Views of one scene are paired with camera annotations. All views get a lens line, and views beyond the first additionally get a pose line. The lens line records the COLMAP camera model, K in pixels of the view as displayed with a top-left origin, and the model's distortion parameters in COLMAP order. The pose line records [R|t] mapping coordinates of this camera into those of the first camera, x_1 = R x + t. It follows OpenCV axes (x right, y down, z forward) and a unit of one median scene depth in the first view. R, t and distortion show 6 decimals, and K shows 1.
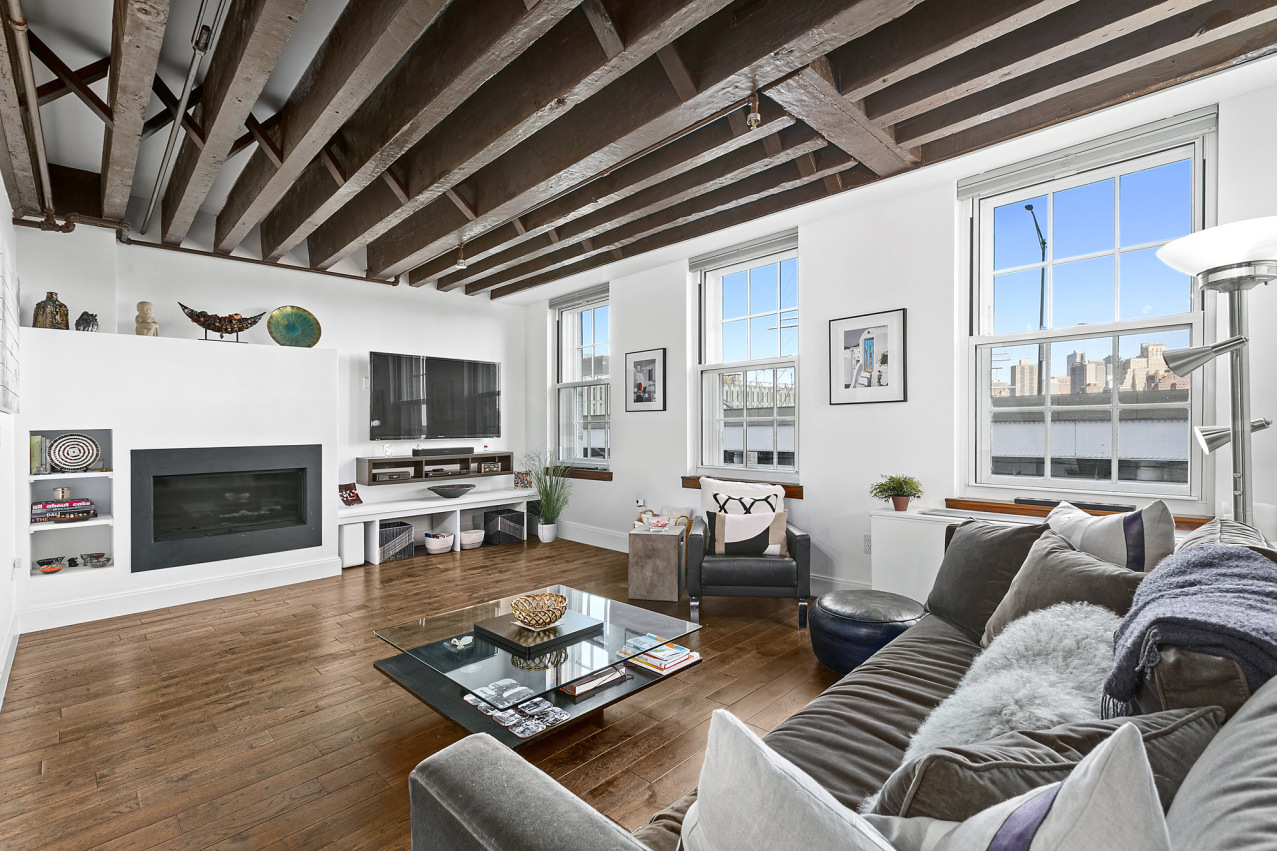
lens RADIAL K [[565.1, 0, 638.2], [0, 565.1, 423.8], [0, 0, 1]] dist [-0.000026, 0.000002]
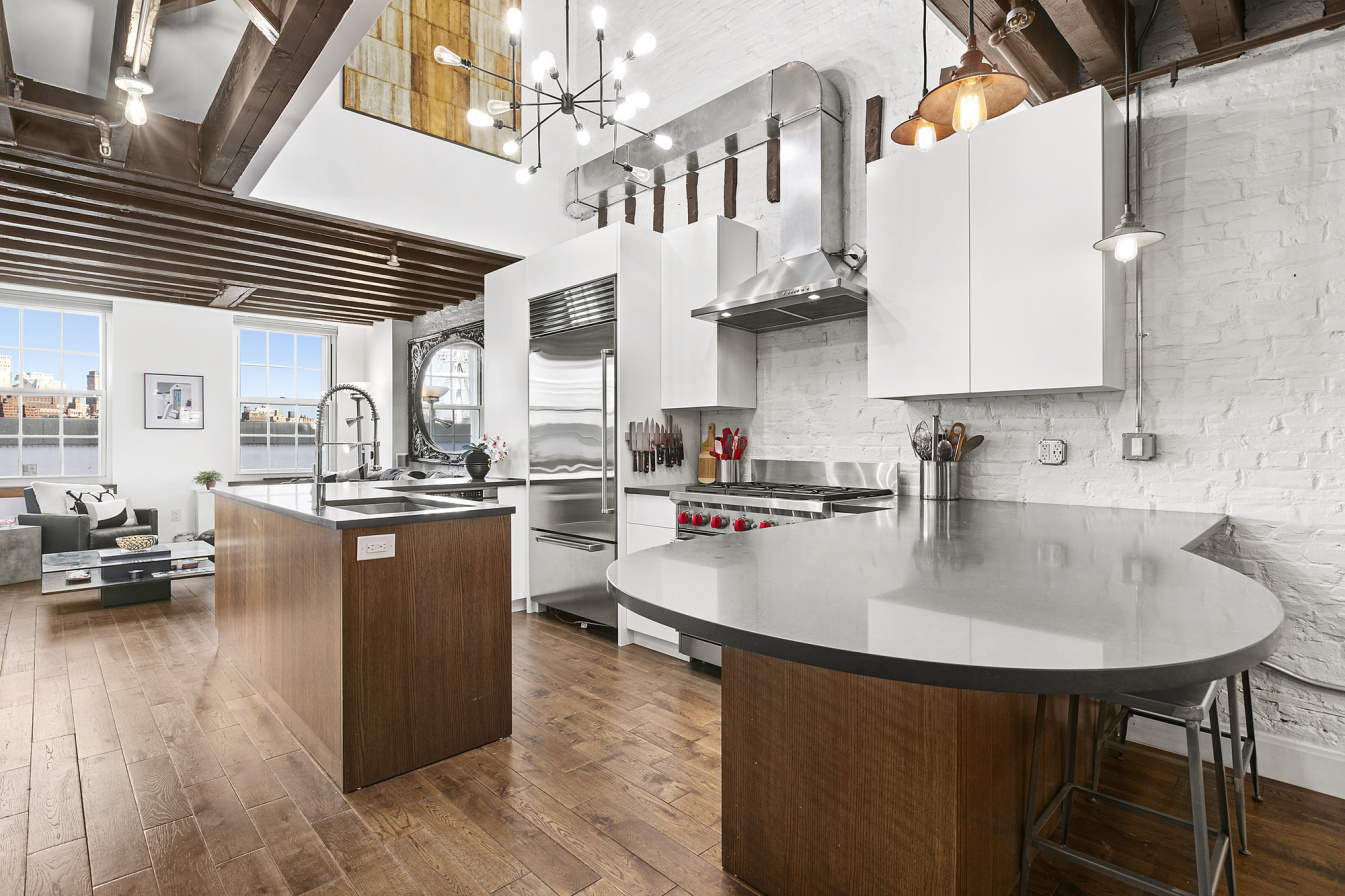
lens RADIAL K [[651.5, 0, 671.9], [0, 651.5, 448.9], [0, 0, 1]] dist [-0.000692, -0.000091]
pose [[0.018155, 0.008416, 0.999800, -1.448726], [0.002419, 0.999961, -0.008462, 0.040699], [-0.999832, 0.002572, 0.018134, -0.471029]]
